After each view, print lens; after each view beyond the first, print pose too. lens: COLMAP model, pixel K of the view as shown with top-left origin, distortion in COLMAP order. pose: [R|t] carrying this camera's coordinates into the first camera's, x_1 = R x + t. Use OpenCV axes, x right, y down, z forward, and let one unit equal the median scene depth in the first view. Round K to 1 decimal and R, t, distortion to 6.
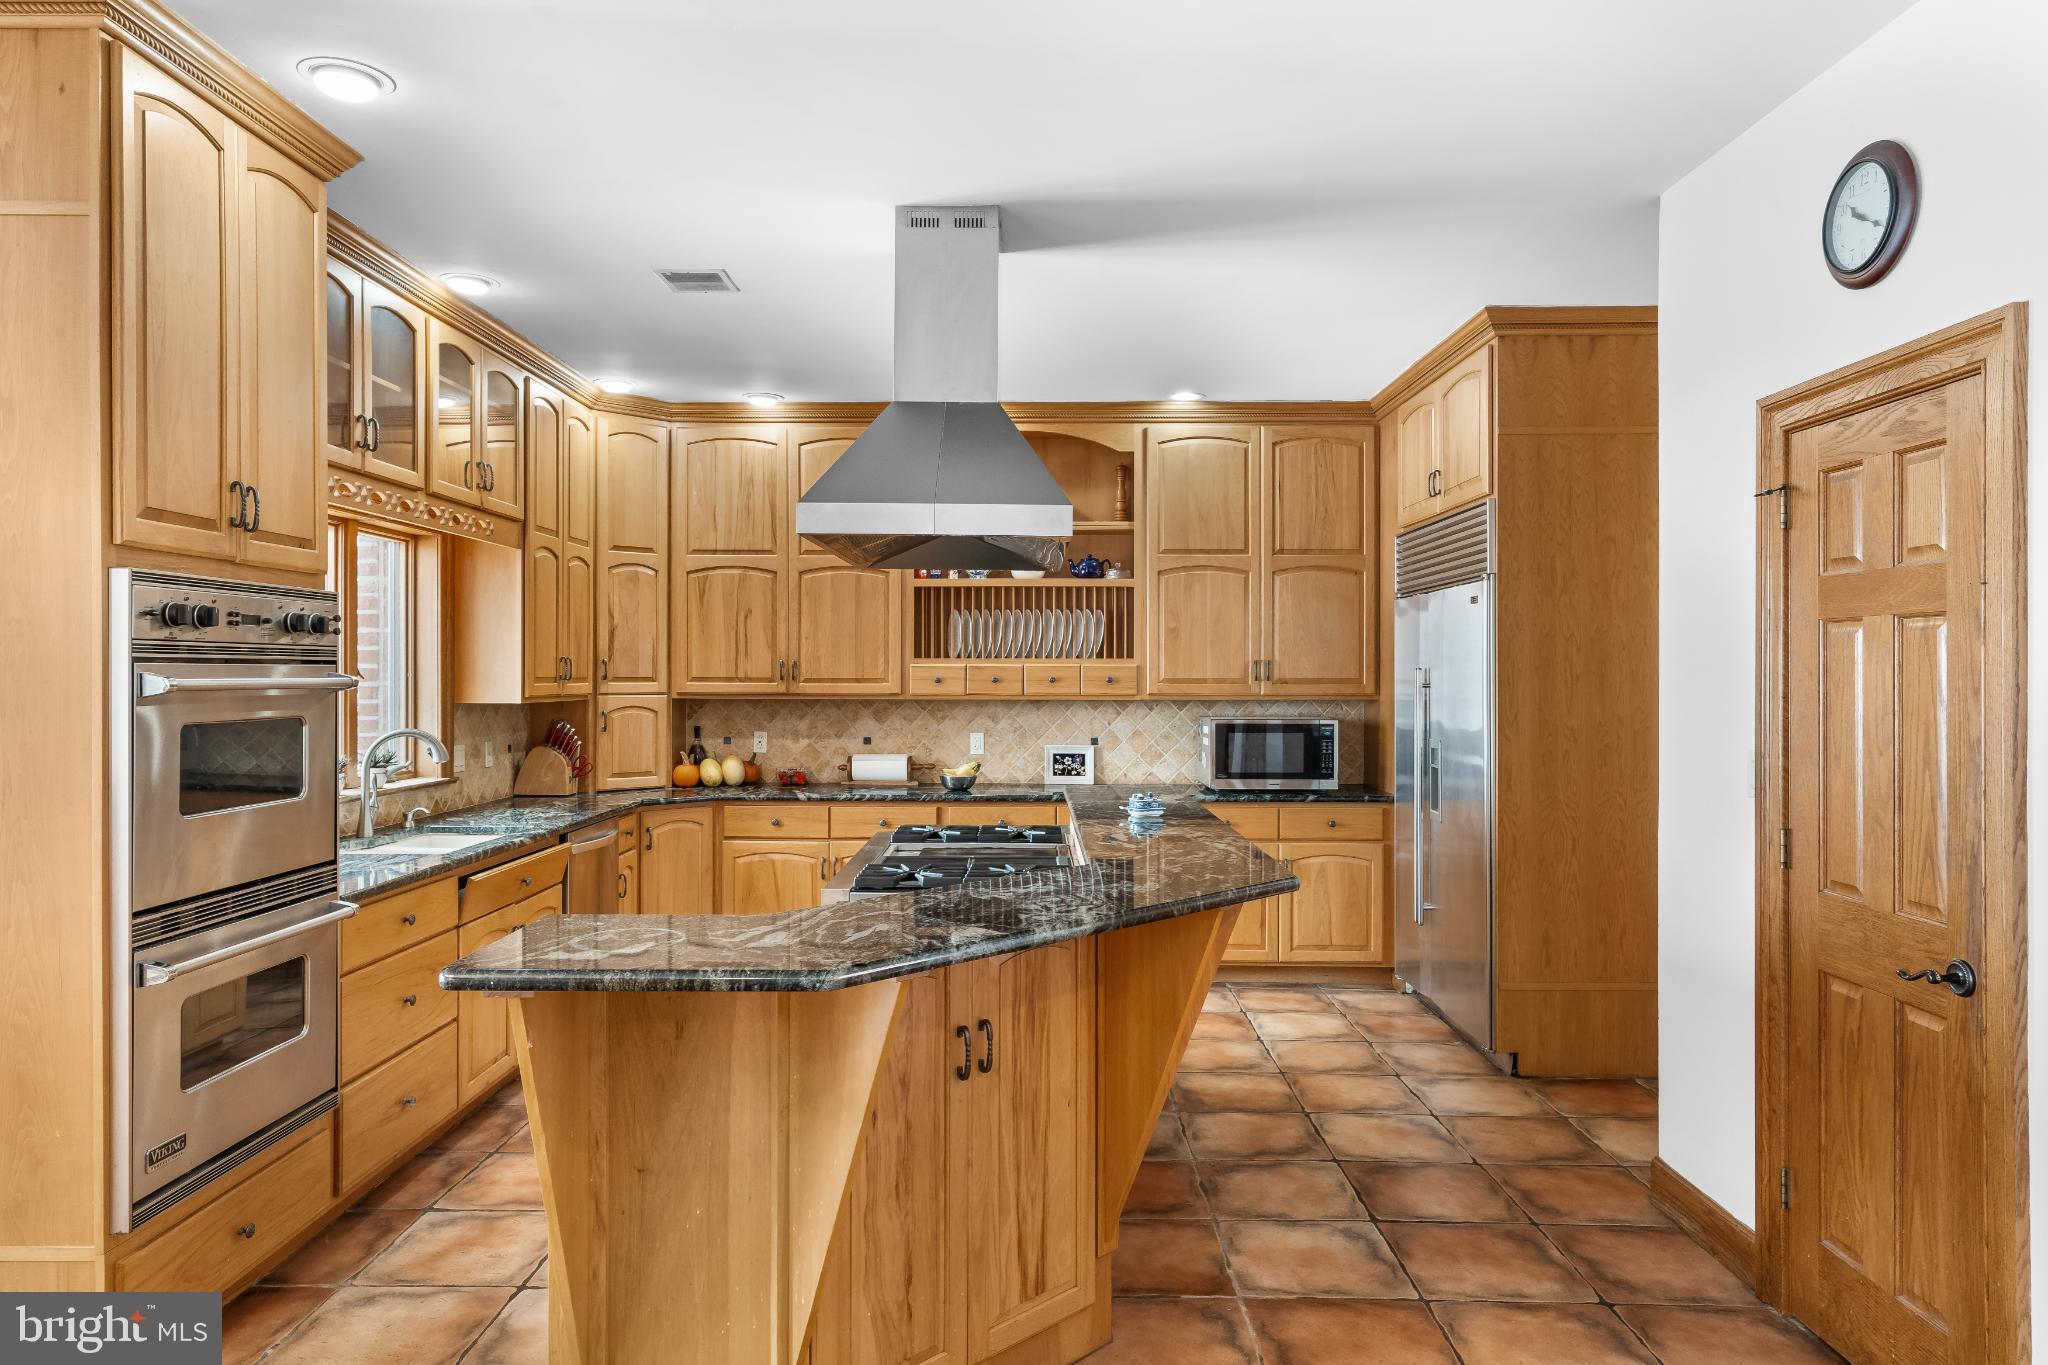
lens RADIAL K [[1282.3, 0, 1028.6], [0, 1282.3, 685.5], [0, 0, 1]] dist [-0.005600, -0.001293]
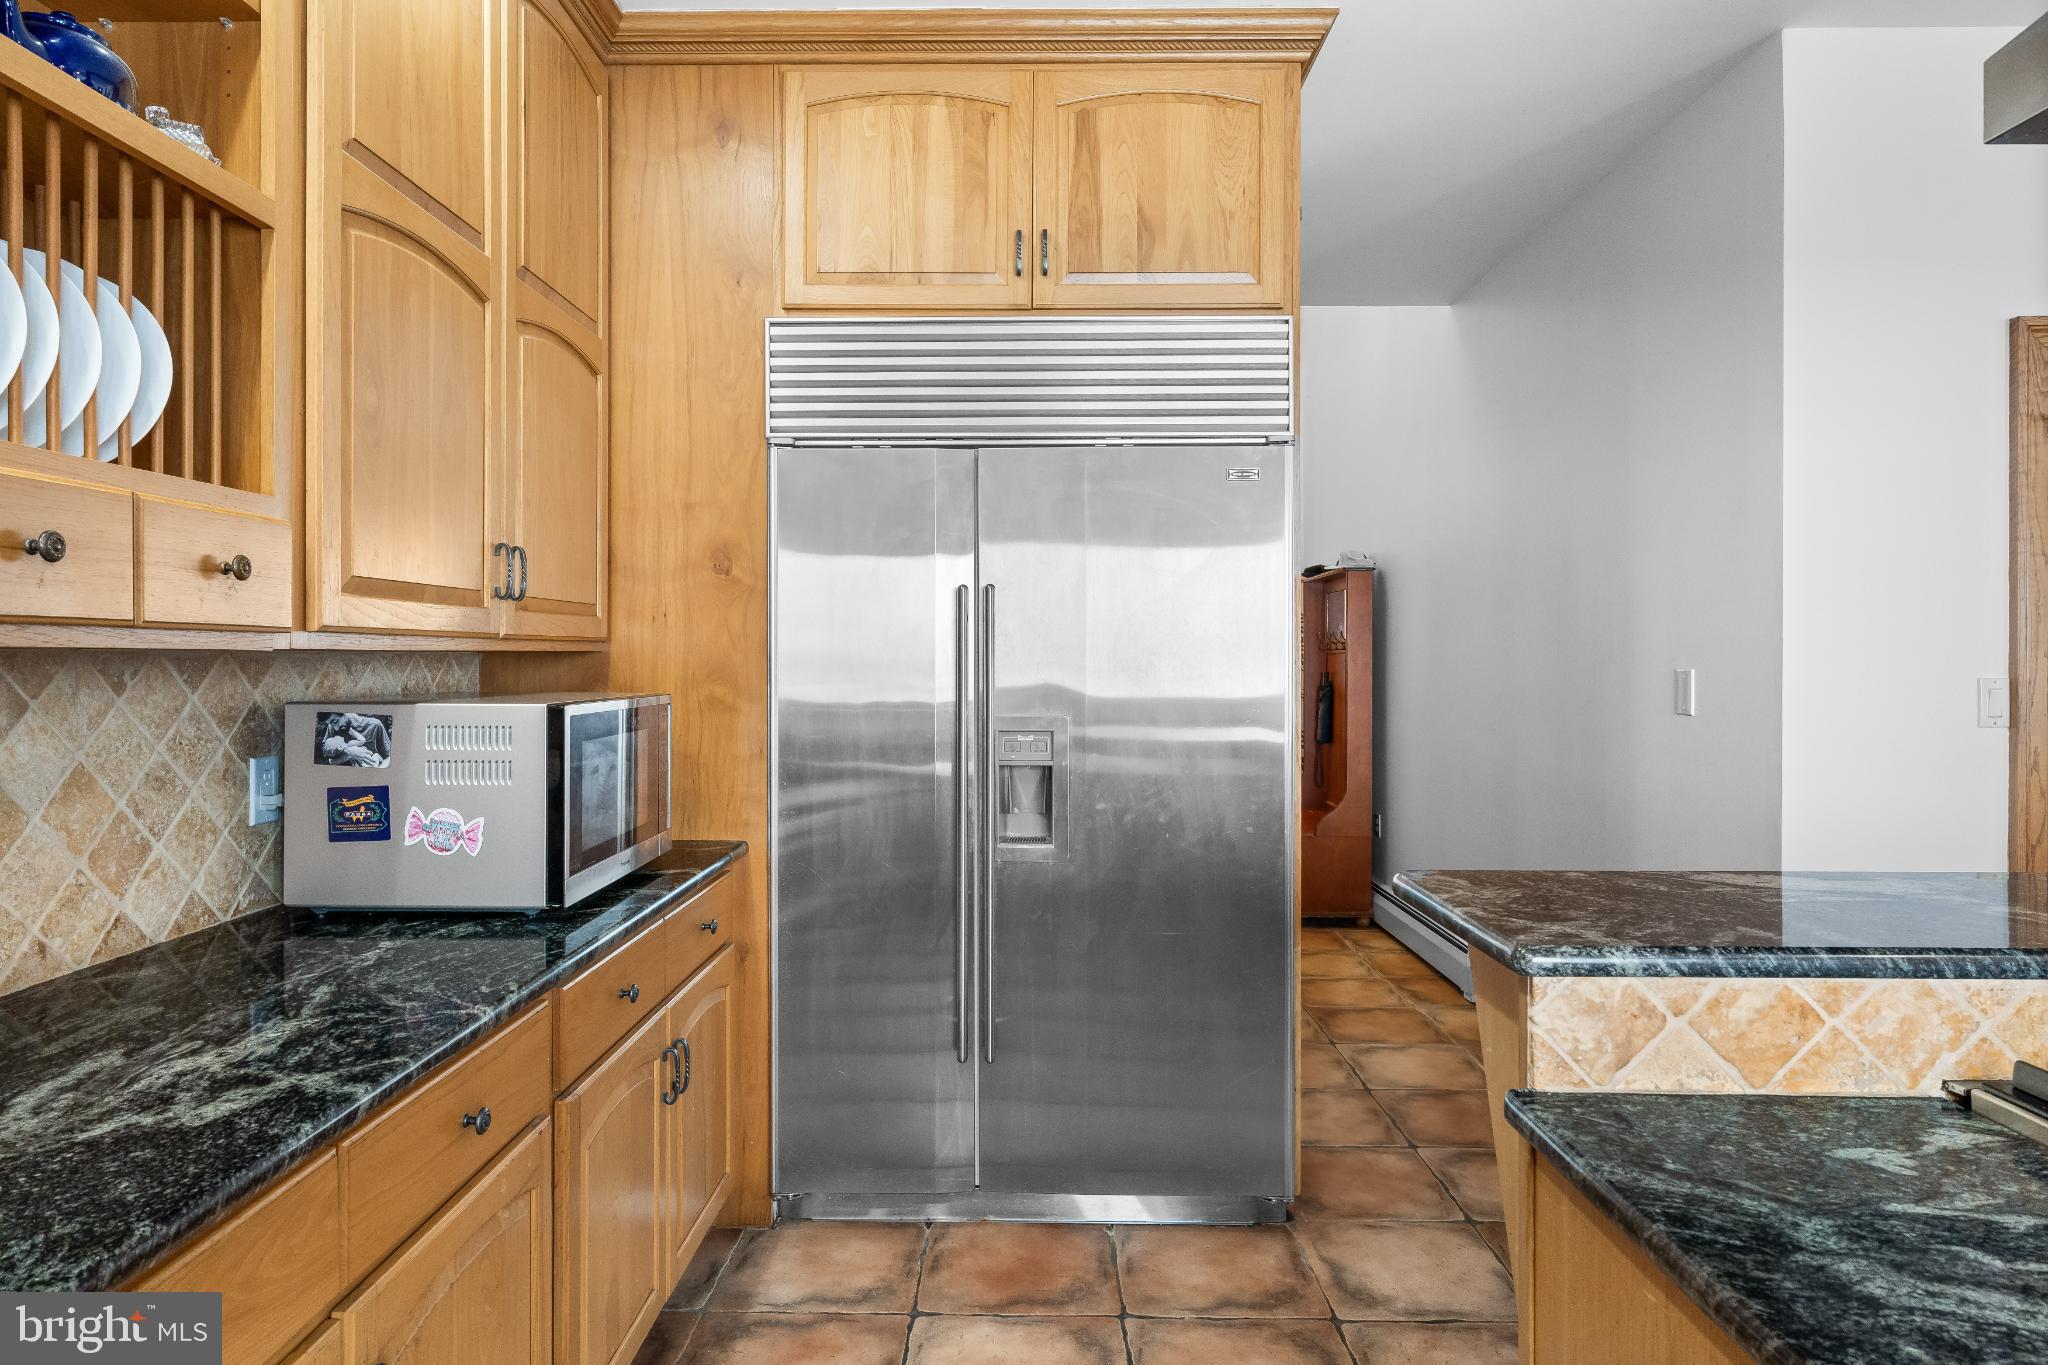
lens RADIAL K [[1184.1, 0, 1012.1], [0, 1184.1, 669.7], [0, 0, 1]] dist [0.002487, 0.000216]
pose [[-0.002747, -0.003226, 0.999991, -0.158696], [0.005421, 0.999980, 0.003240, 0.015074], [-0.999982, 0.005430, -0.002729, 0.809609]]
